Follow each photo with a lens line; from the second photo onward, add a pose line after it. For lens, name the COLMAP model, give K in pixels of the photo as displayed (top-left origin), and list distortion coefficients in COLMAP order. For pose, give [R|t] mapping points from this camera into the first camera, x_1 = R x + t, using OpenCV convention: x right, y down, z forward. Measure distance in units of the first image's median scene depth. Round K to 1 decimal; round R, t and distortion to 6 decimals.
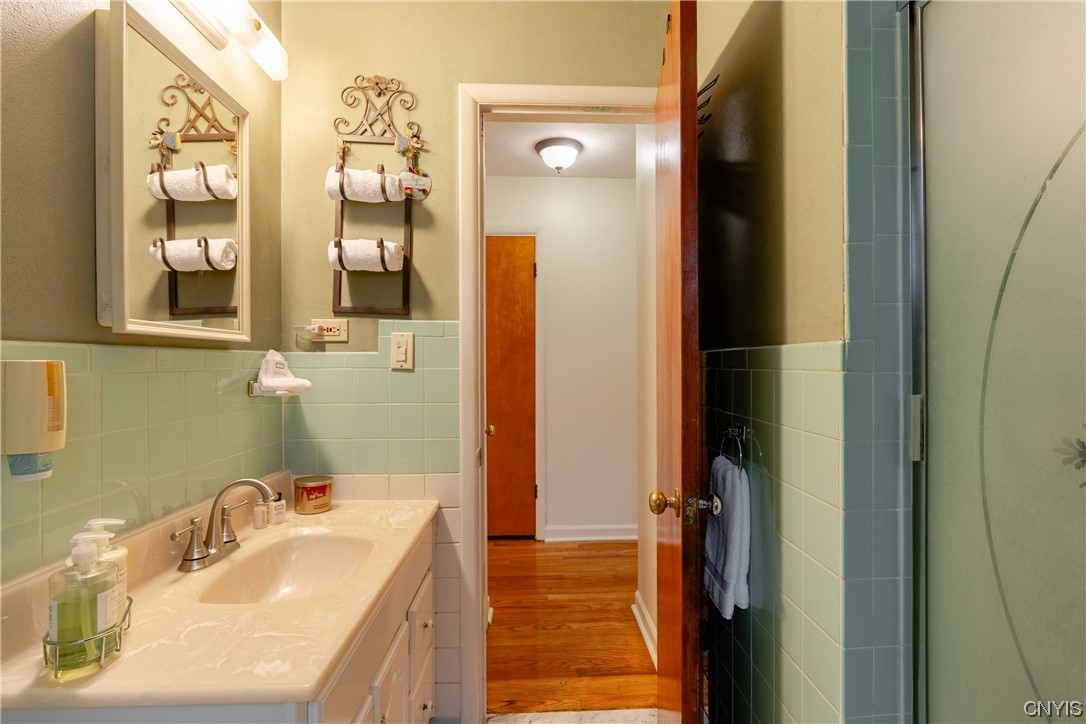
lens RADIAL K [[504.1, 0, 545.8], [0, 504.1, 362.4], [0, 0, 1]] dist [-0.007962, 0.002229]
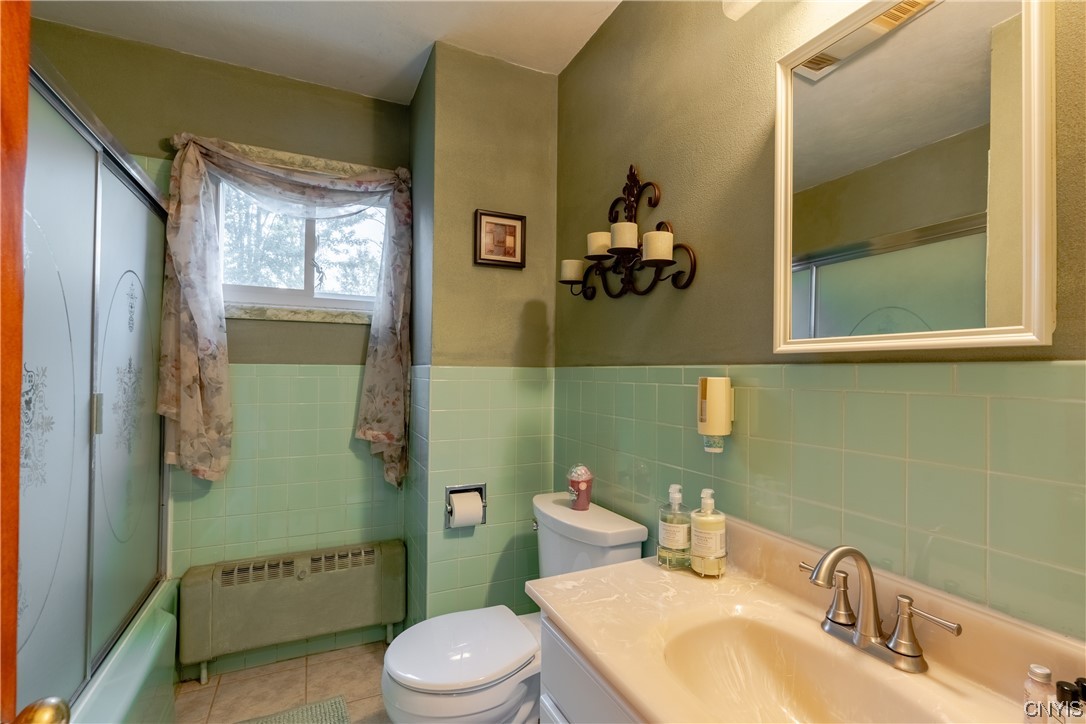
lens RADIAL K [[504.1, 0, 543.8], [0, 504.1, 364.5], [0, 0, 1]] dist [-0.007962, 0.002229]
pose [[-0.914648, -0.008736, -0.404156, 0.101025], [-0.005863, 0.999948, -0.008346, -0.021363], [0.404208, -0.005264, -0.914652, 1.989919]]
